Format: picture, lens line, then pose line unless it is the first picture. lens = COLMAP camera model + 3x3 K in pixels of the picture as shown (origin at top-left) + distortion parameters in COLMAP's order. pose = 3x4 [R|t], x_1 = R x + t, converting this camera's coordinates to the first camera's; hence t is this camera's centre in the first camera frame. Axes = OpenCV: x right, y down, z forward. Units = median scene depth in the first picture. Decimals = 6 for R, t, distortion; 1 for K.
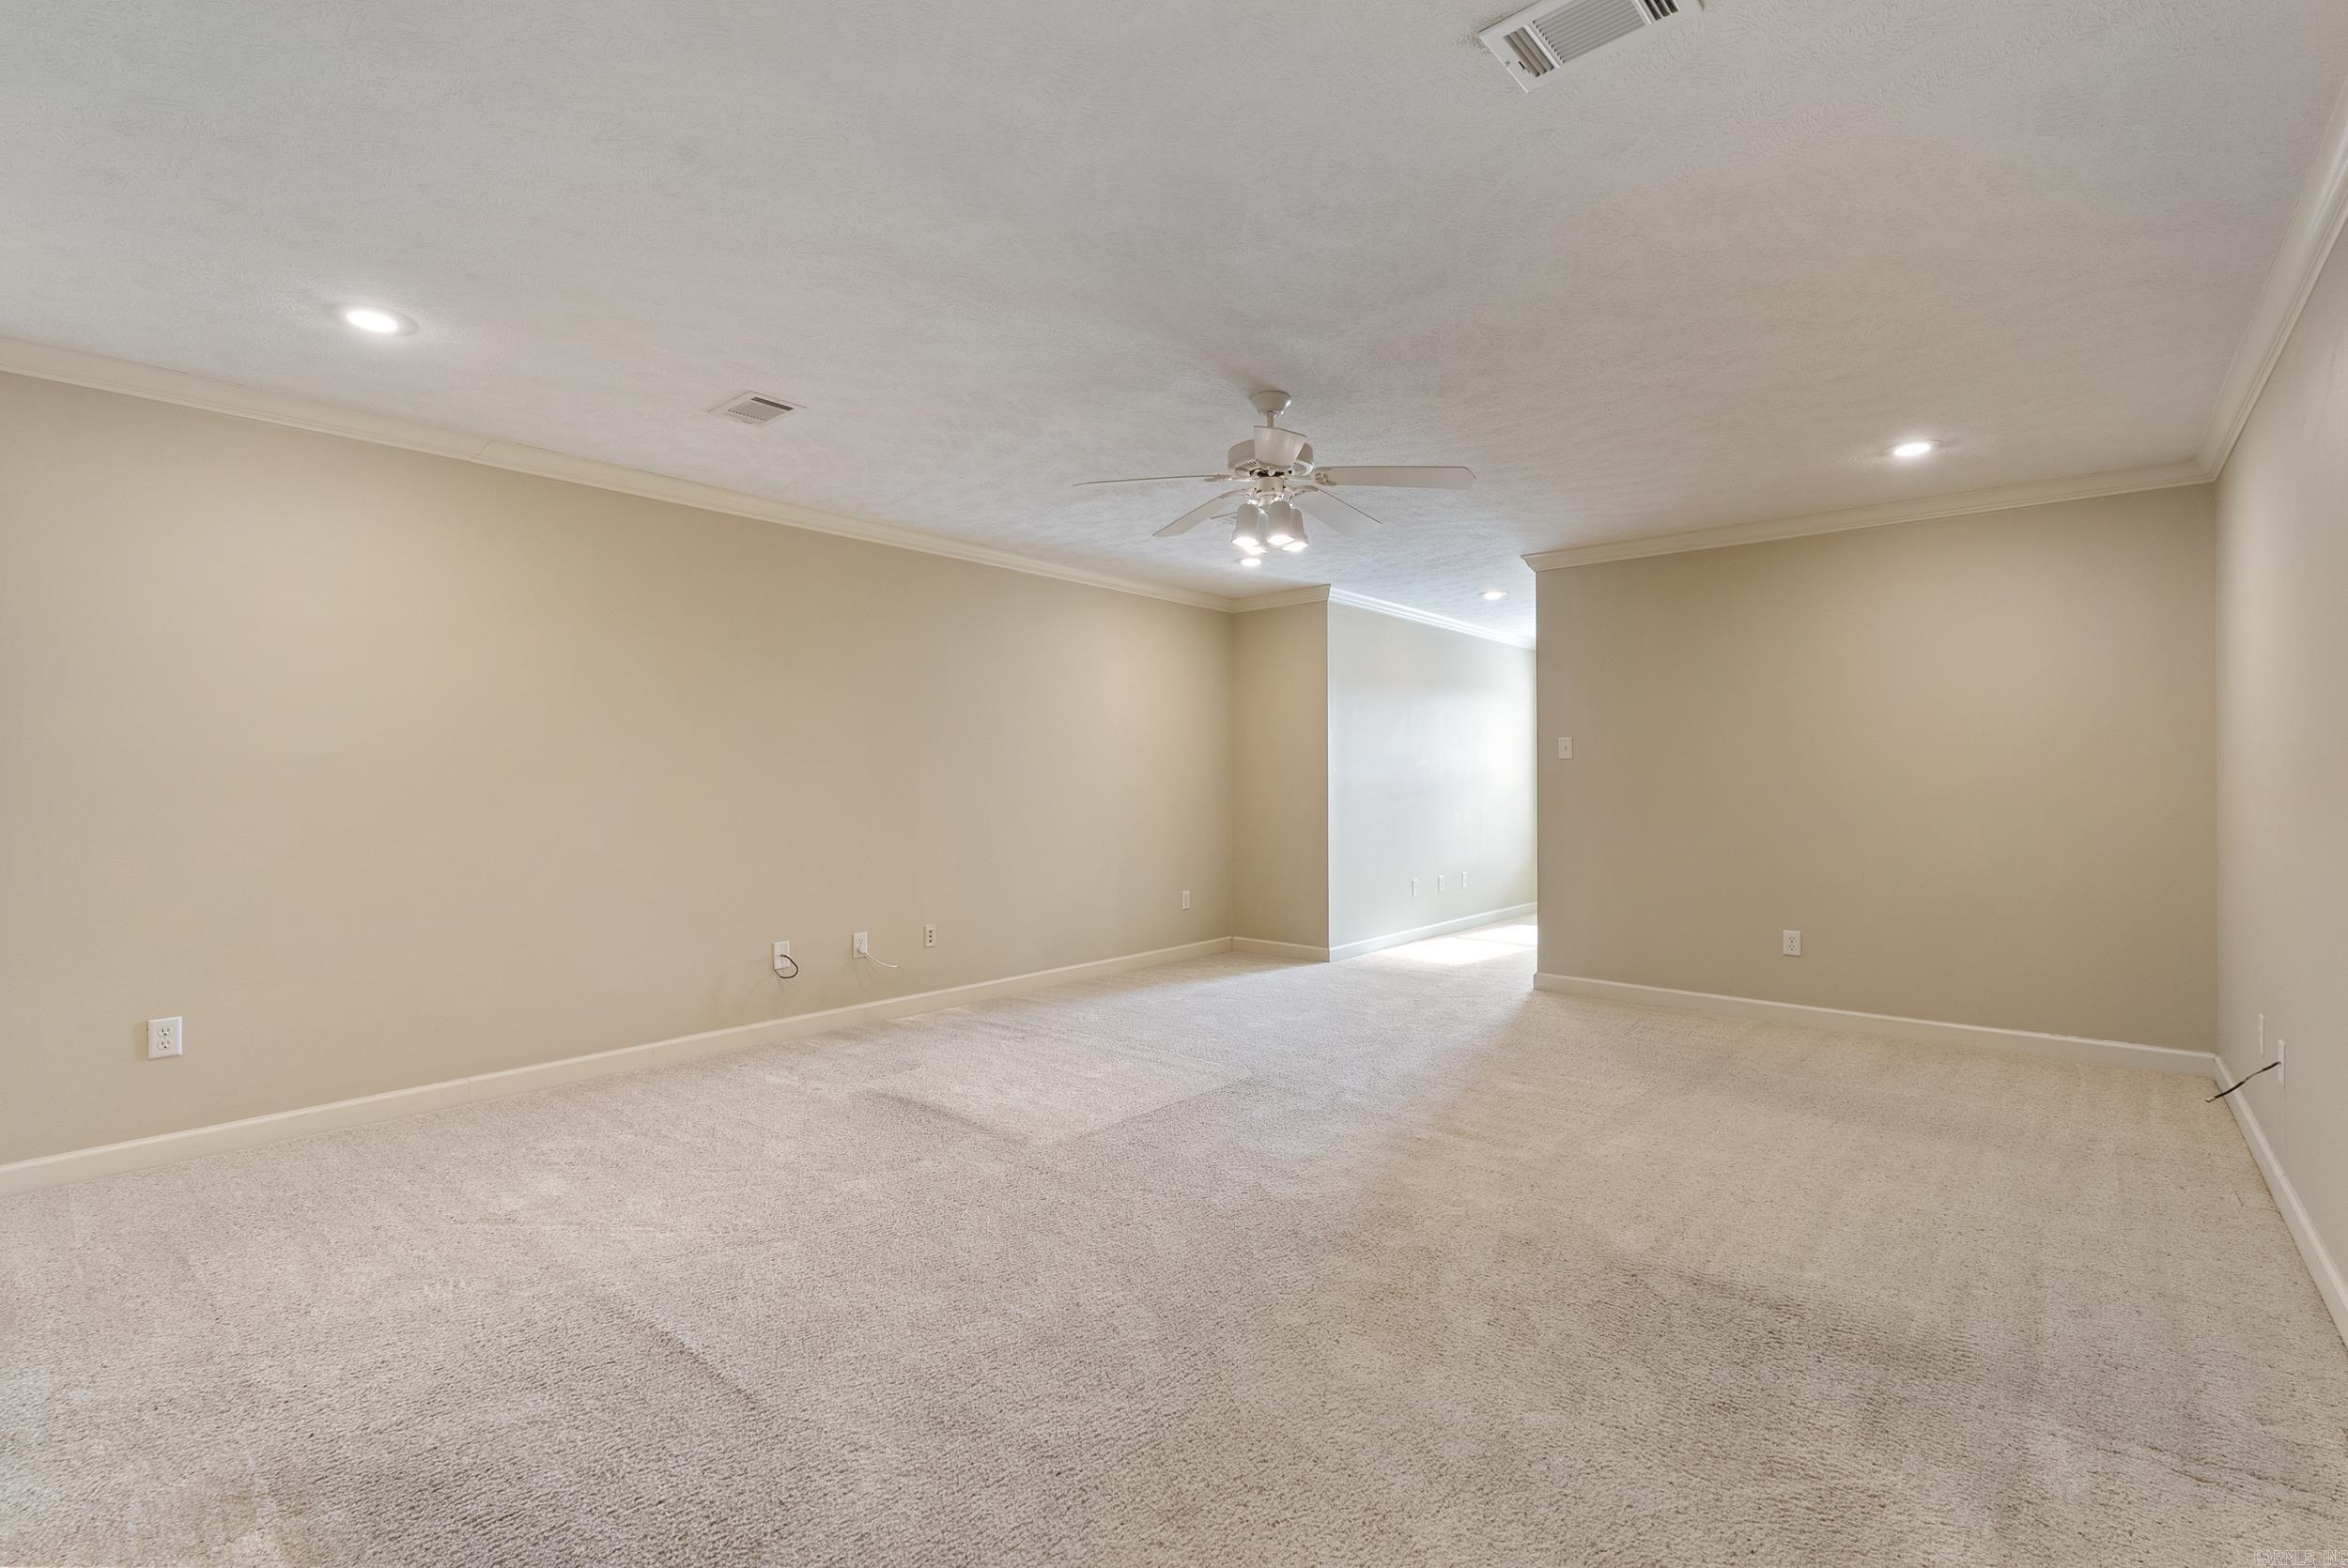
lens RADIAL K [[1041.0, 0, 1157.1], [0, 1041.0, 782.0], [0, 0, 1]] dist [-0.007980, 0.001157]
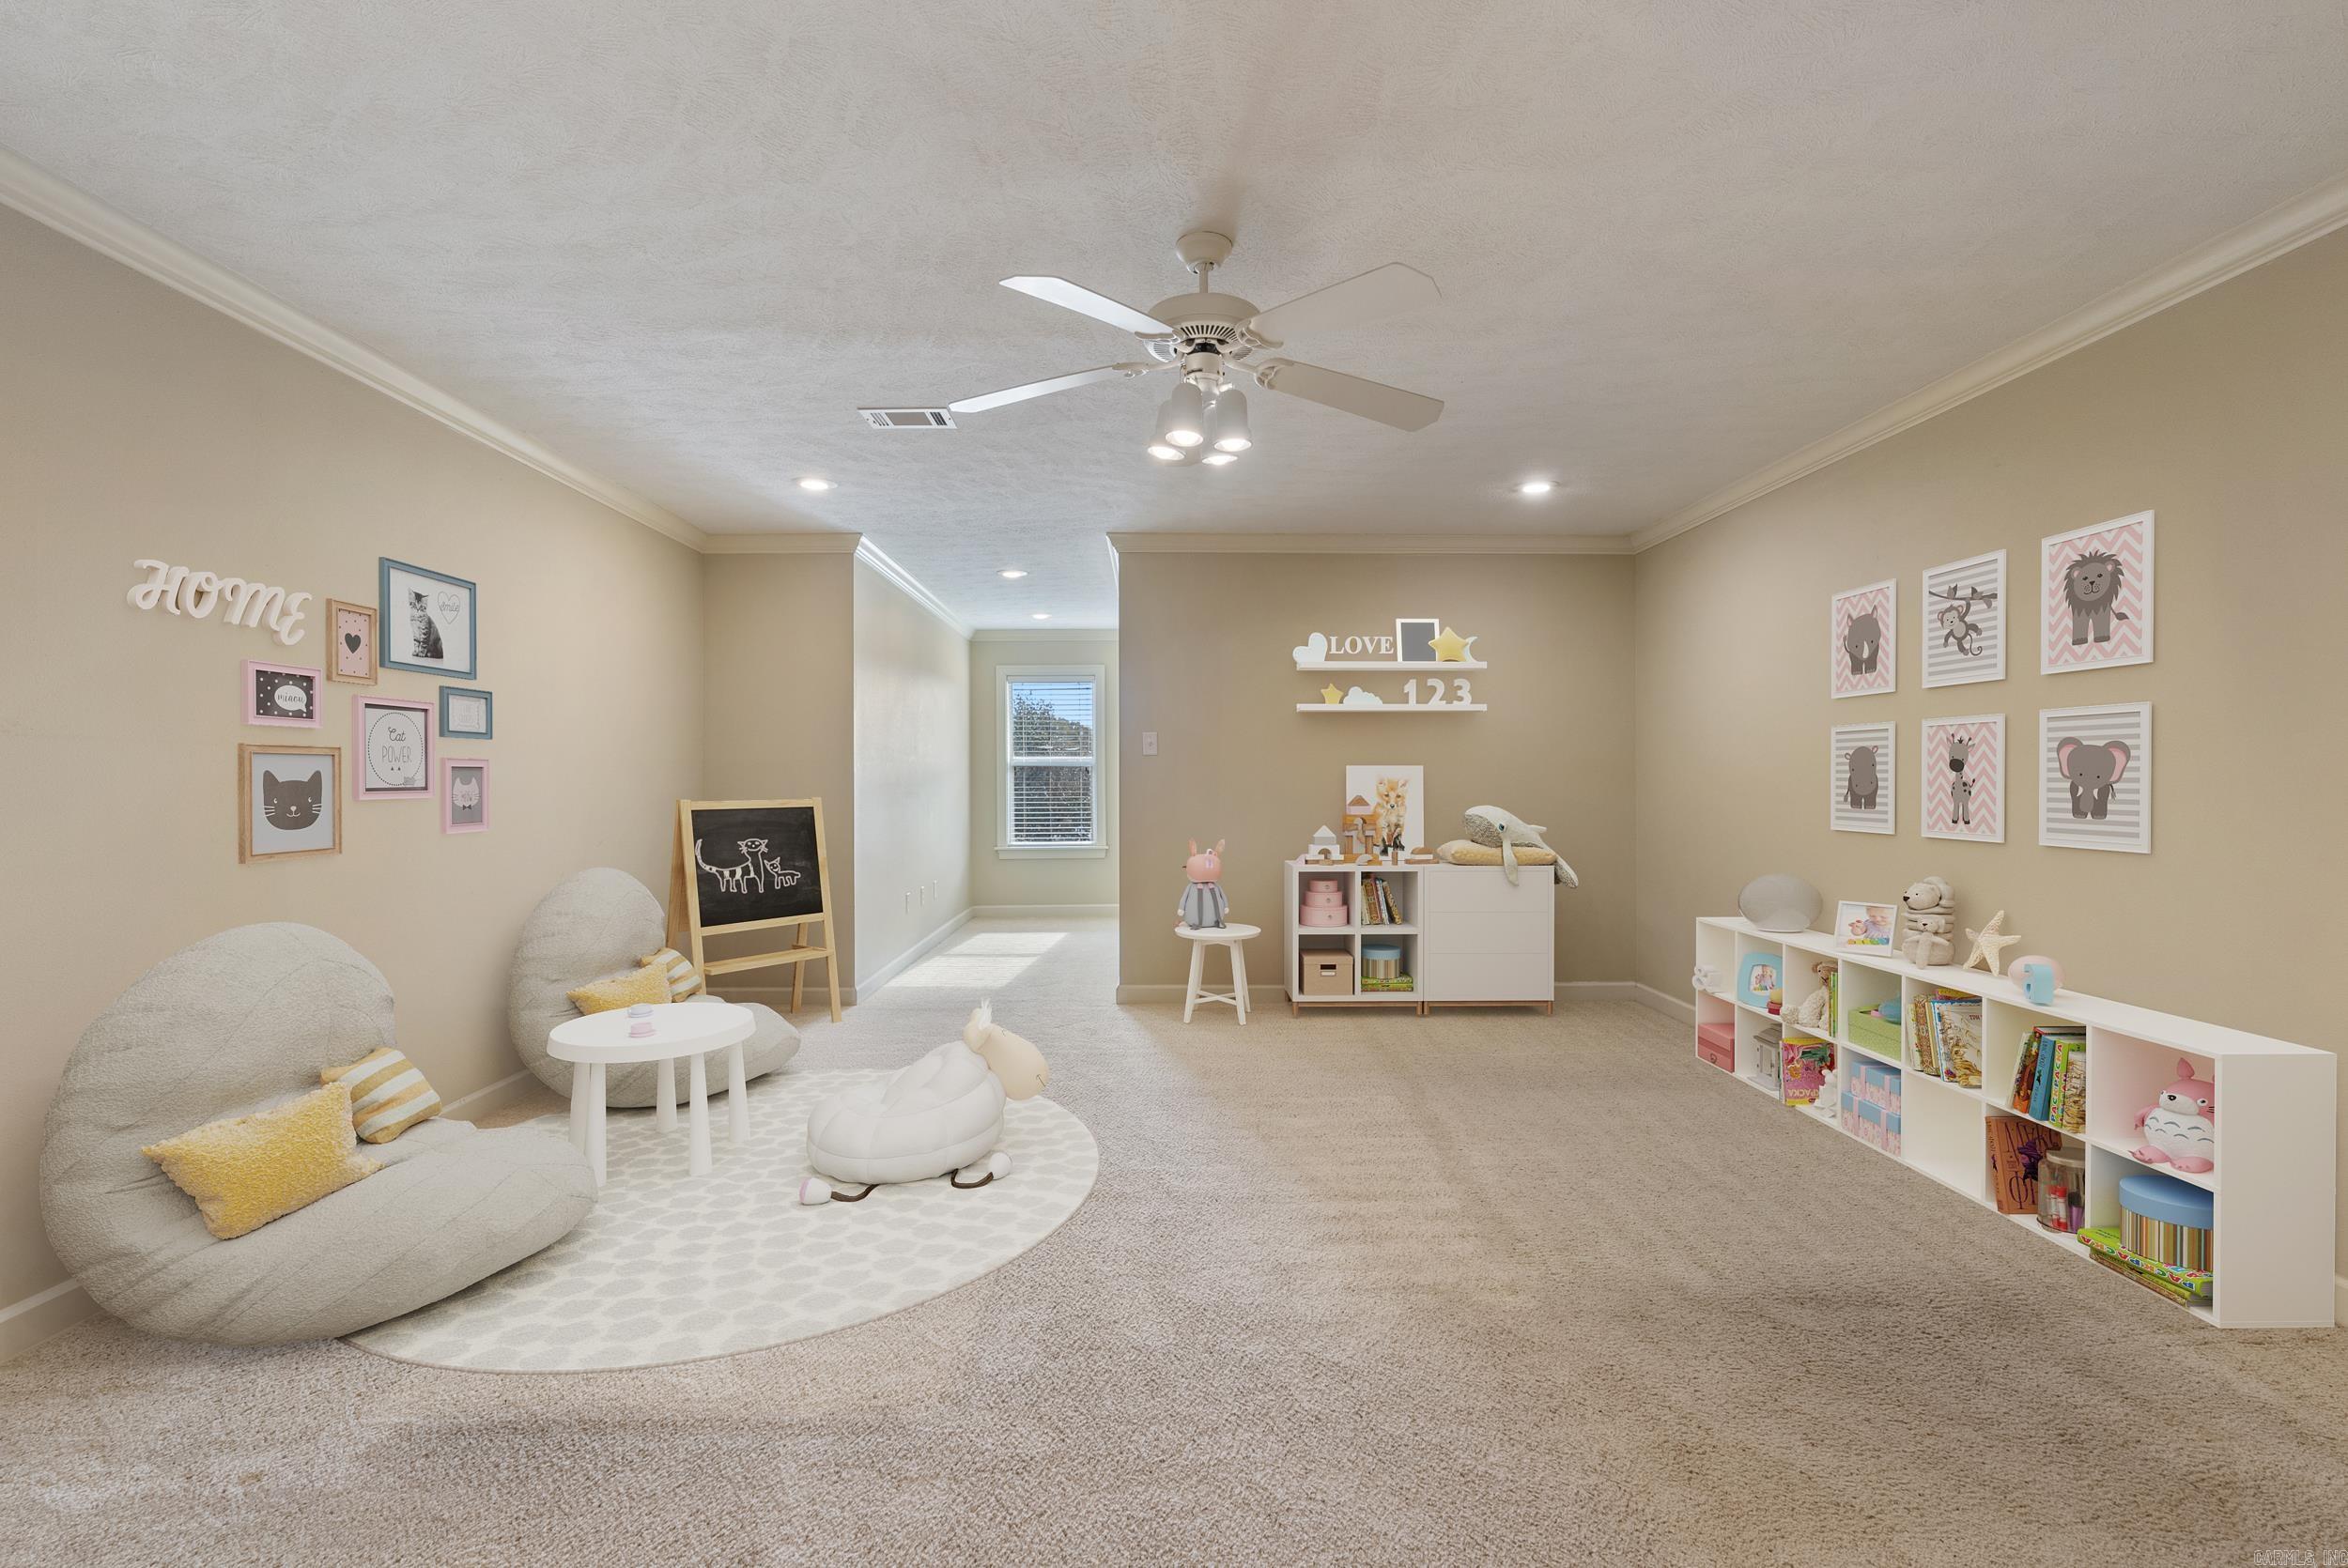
lens RADIAL K [[1041.0, 0, 1178.2], [0, 1041.0, 786.4], [0, 0, 1]] dist [-0.007980, 0.001157]
pose [[0.738226, -0.005312, 0.674532, -0.333720], [0.000743, 0.999975, 0.007061, -0.001109], [-0.674553, -0.004712, 0.738212, 0.413884]]
